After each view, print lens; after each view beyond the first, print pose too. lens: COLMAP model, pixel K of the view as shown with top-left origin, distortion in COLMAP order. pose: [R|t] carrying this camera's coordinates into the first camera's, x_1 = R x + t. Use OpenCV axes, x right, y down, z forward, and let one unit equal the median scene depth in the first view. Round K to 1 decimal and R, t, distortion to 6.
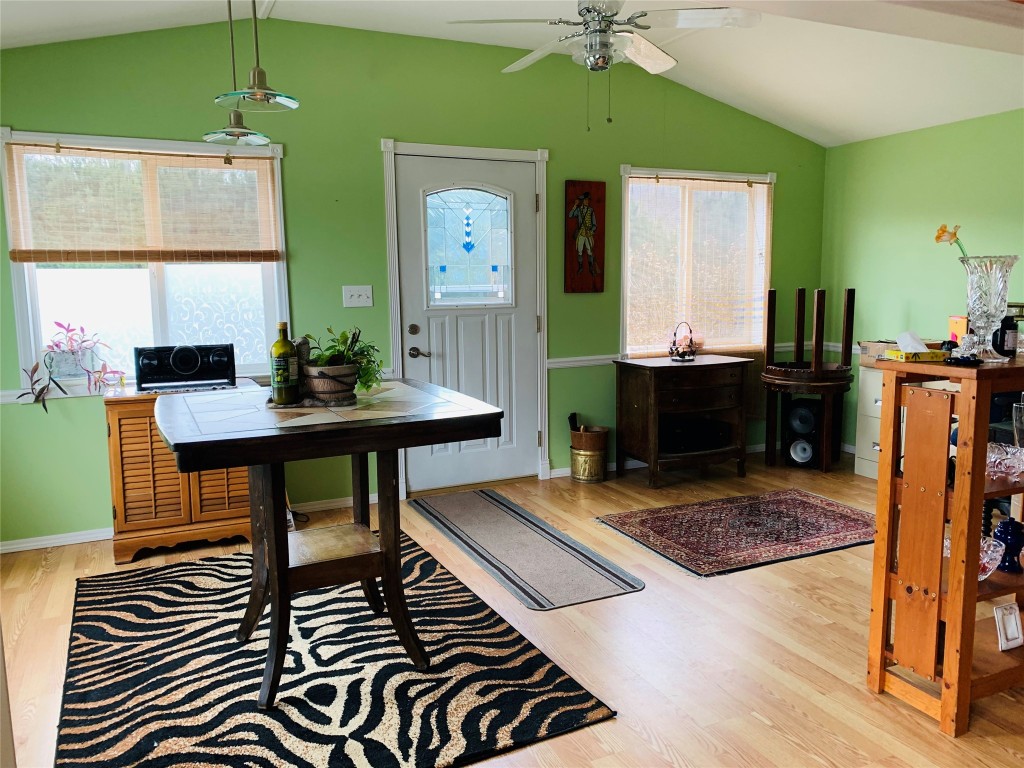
lens RADIAL K [[771.6, 0, 509.9], [0, 771.6, 381.5], [0, 0, 1]] dist [0.025749, -0.034670]
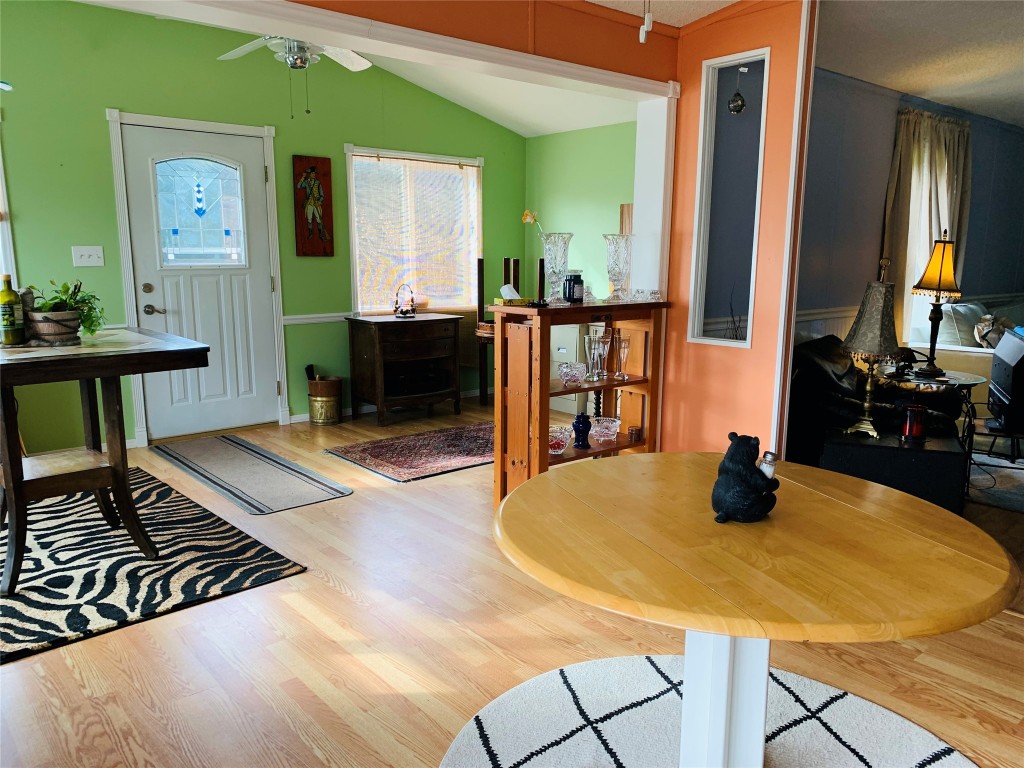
lens RADIAL K [[771.6, 0, 520.0], [0, 771.6, 389.0], [0, 0, 1]] dist [0.025749, -0.034670]
pose [[0.957785, -0.033662, 0.285509, 0.068770], [0.019620, 0.998459, 0.051902, 0.031549], [-0.286816, -0.044109, 0.956970, -0.221050]]
